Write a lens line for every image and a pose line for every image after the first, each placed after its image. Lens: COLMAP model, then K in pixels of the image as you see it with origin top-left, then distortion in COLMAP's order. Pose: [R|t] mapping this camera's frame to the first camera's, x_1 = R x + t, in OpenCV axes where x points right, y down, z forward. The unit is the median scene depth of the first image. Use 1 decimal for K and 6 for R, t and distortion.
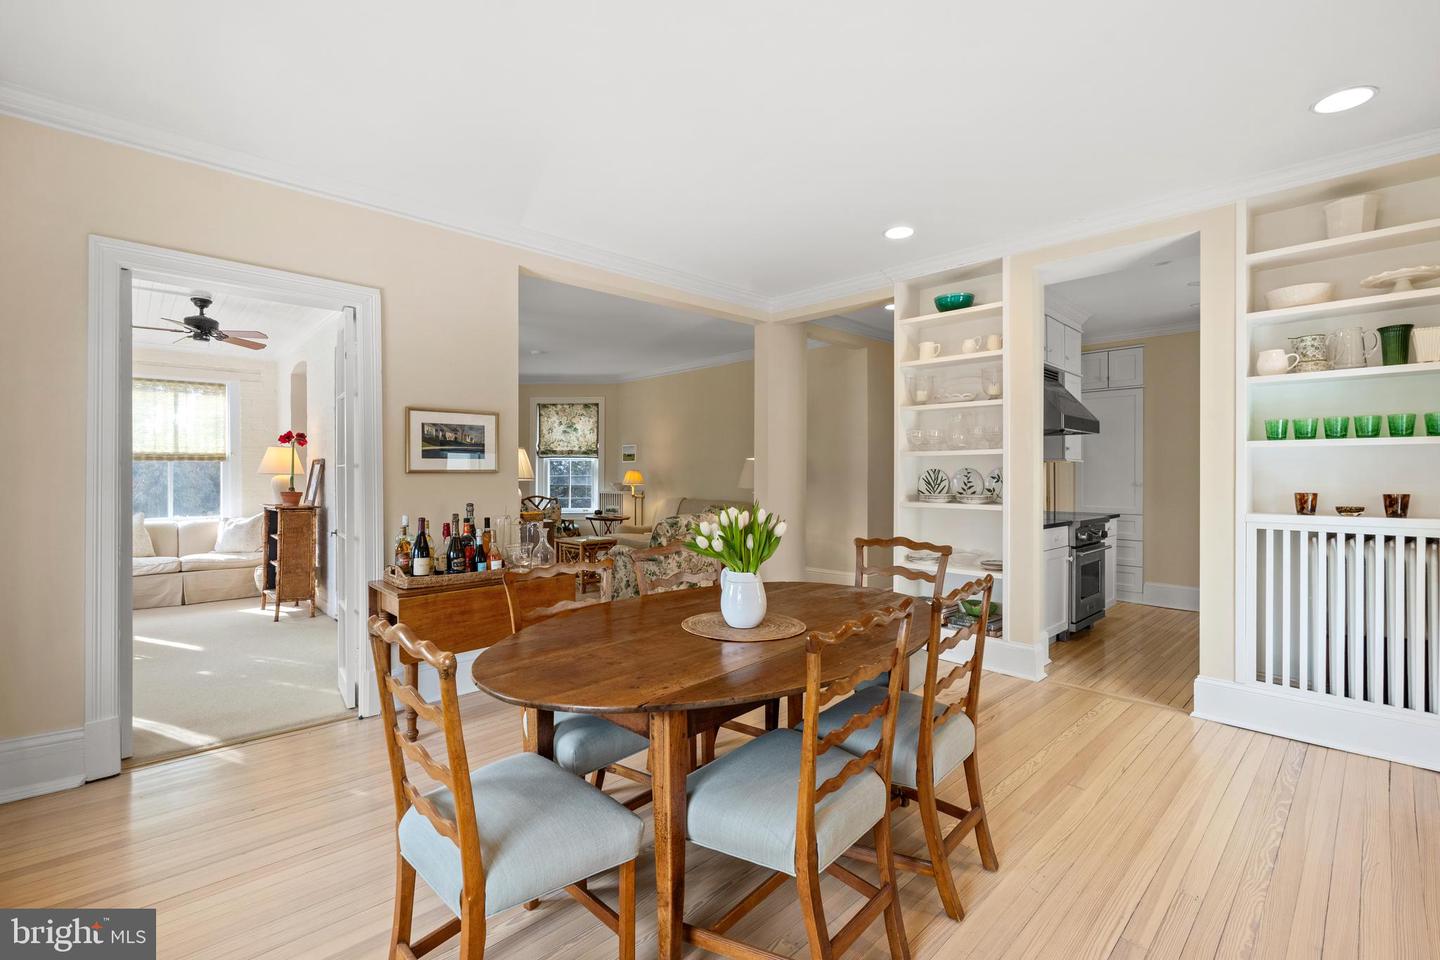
lens RADIAL K [[633.2, 0, 720.0], [0, 633.2, 480.0], [0, 0, 1]] dist [-0.001362, 0.000033]
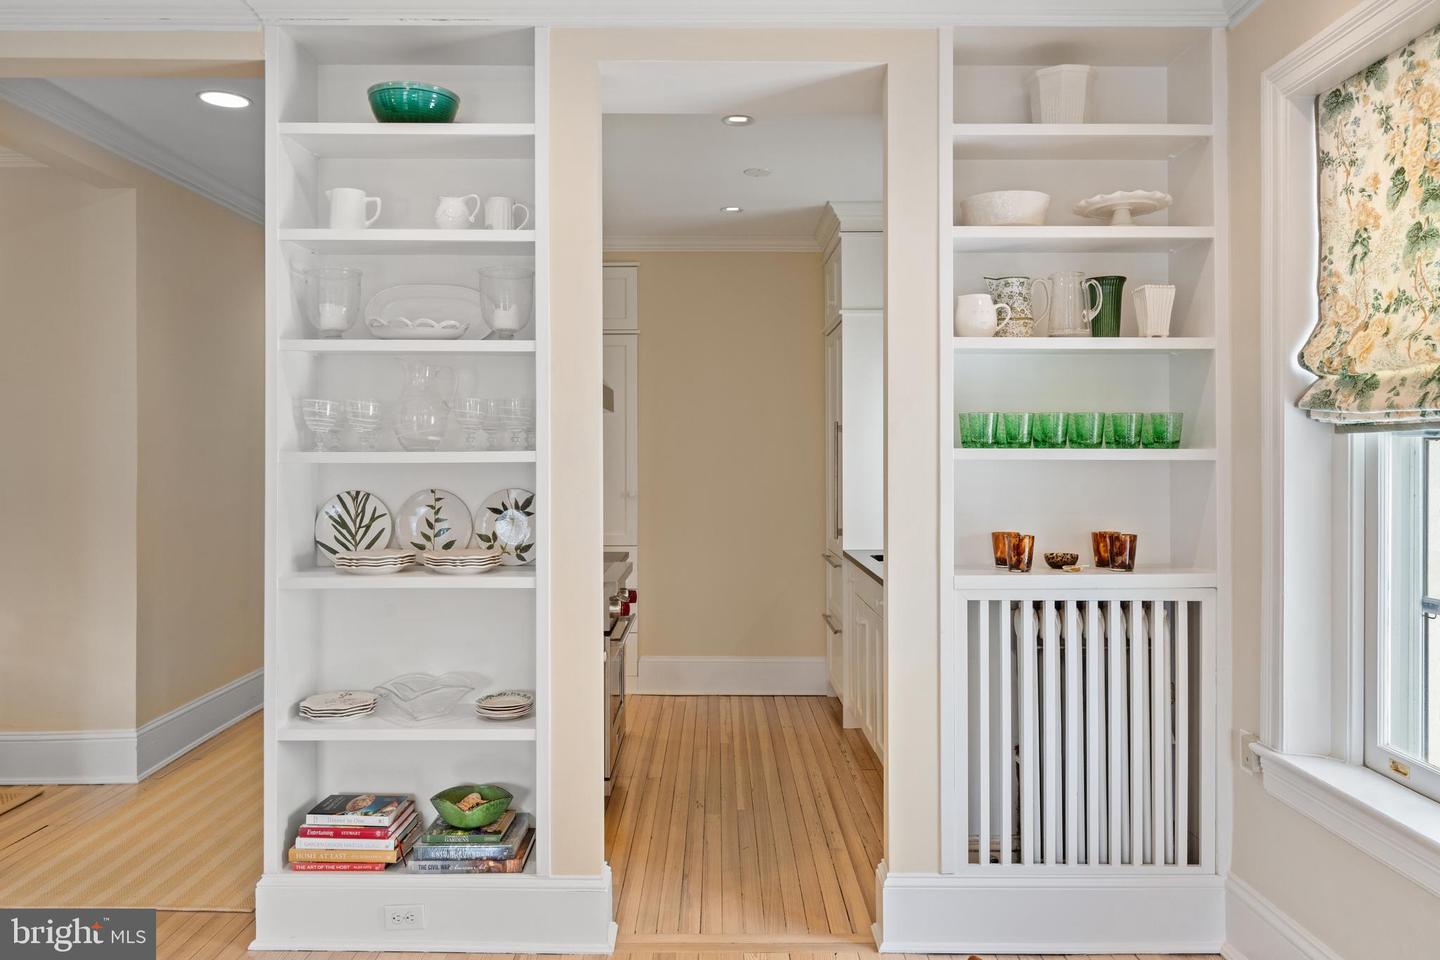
lens RADIAL K [[1075.3, 0, 715.7], [0, 1075.3, 456.6], [0, 0, 1]] dist [0.006806, 0.003360]
pose [[0.696190, 0.001302, 0.717857, -0.016680], [0.008926, 0.999905, -0.010470, -0.043953], [-0.717802, 0.013696, 0.696112, 0.459605]]
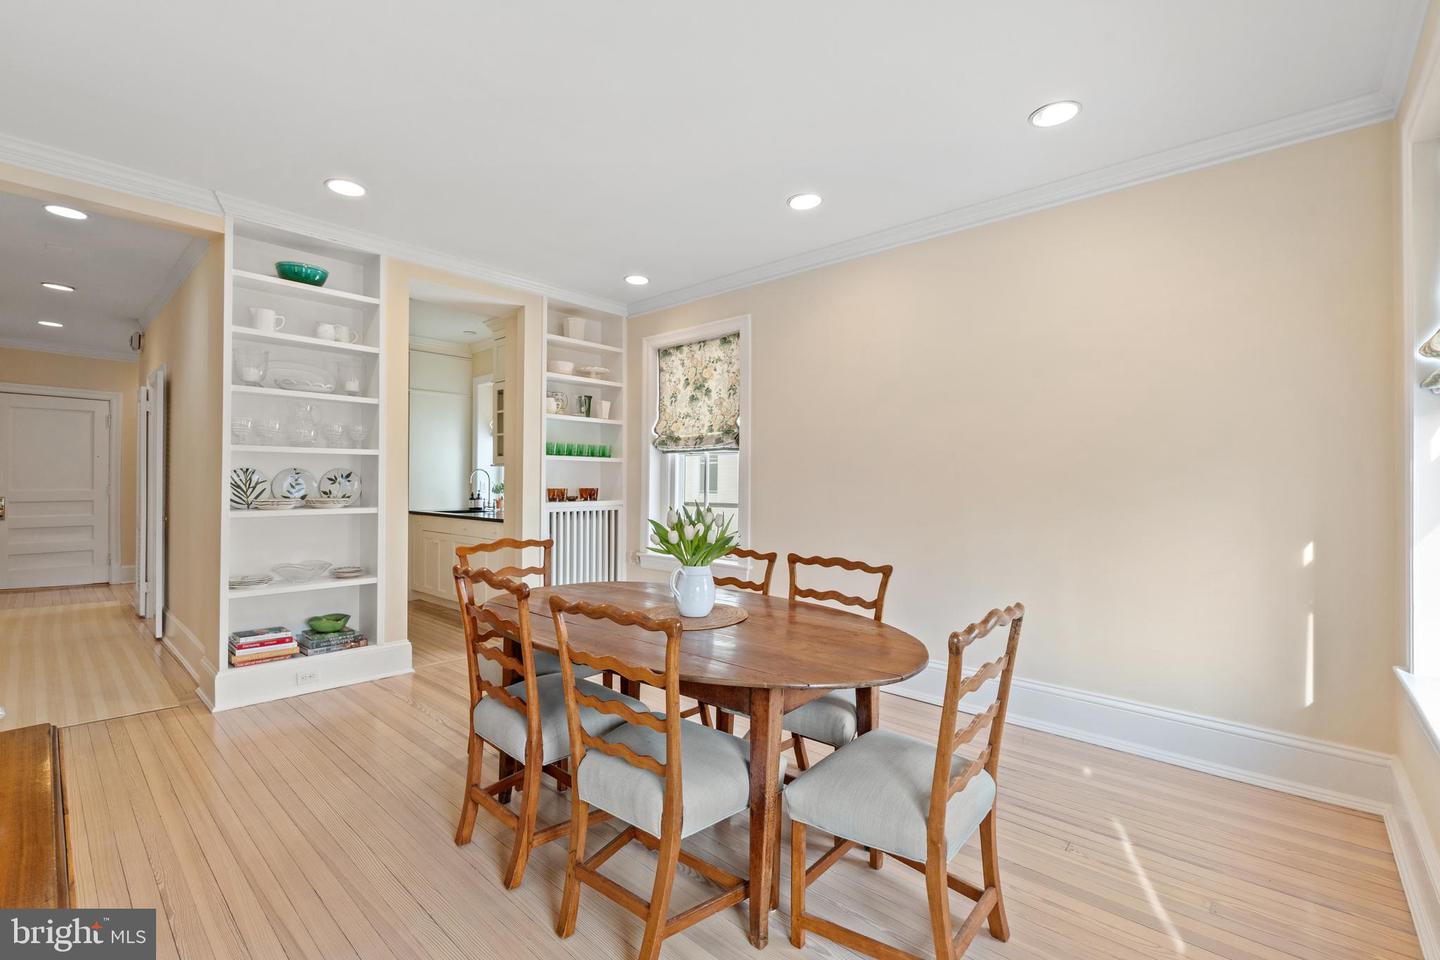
lens RADIAL K [[633.2, 0, 720.0], [0, 633.2, 480.0], [0, 0, 1]] dist [-0.001362, 0.000033]
pose [[-0.066632, 0.001938, 0.997776, -0.693510], [0.007639, 0.999970, -0.001432, 0.004171], [-0.997748, 0.007526, -0.066645, 0.659108]]
